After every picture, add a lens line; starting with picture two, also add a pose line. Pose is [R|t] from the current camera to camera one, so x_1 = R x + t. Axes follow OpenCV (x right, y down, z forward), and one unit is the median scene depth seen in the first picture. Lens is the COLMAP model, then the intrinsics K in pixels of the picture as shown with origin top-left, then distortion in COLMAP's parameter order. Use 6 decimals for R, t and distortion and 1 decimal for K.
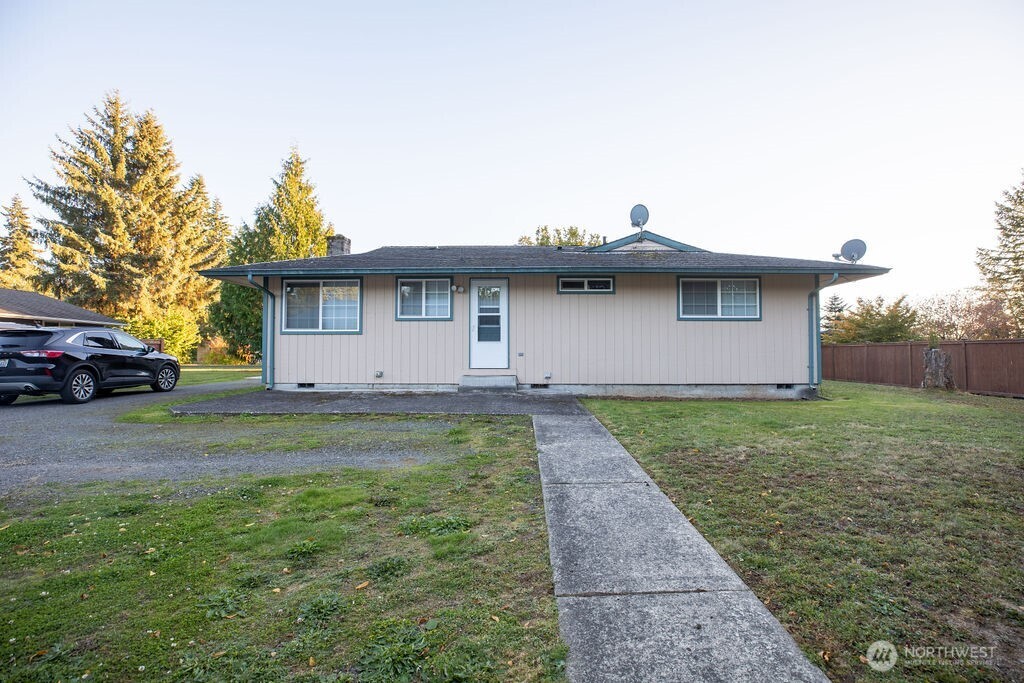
lens RADIAL K [[467.5, 0, 519.0], [0, 467.5, 335.9], [0, 0, 1]] dist [-0.032211, 0.008506]
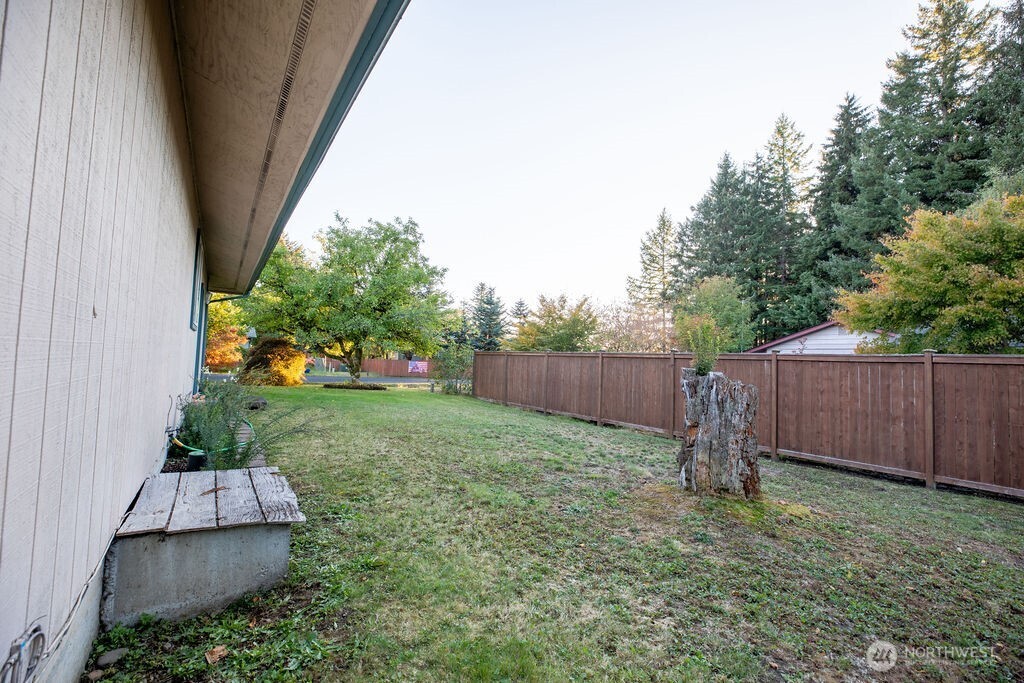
lens RADIAL K [[467.5, 0, 519.0], [0, 467.5, 335.9], [0, 0, 1]] dist [-0.032211, 0.008506]
pose [[0.828974, 0.061027, 0.555948, 0.272208], [-0.058733, 0.998032, -0.021978, 0.008048], [-0.556195, -0.014433, 0.830926, 0.365033]]
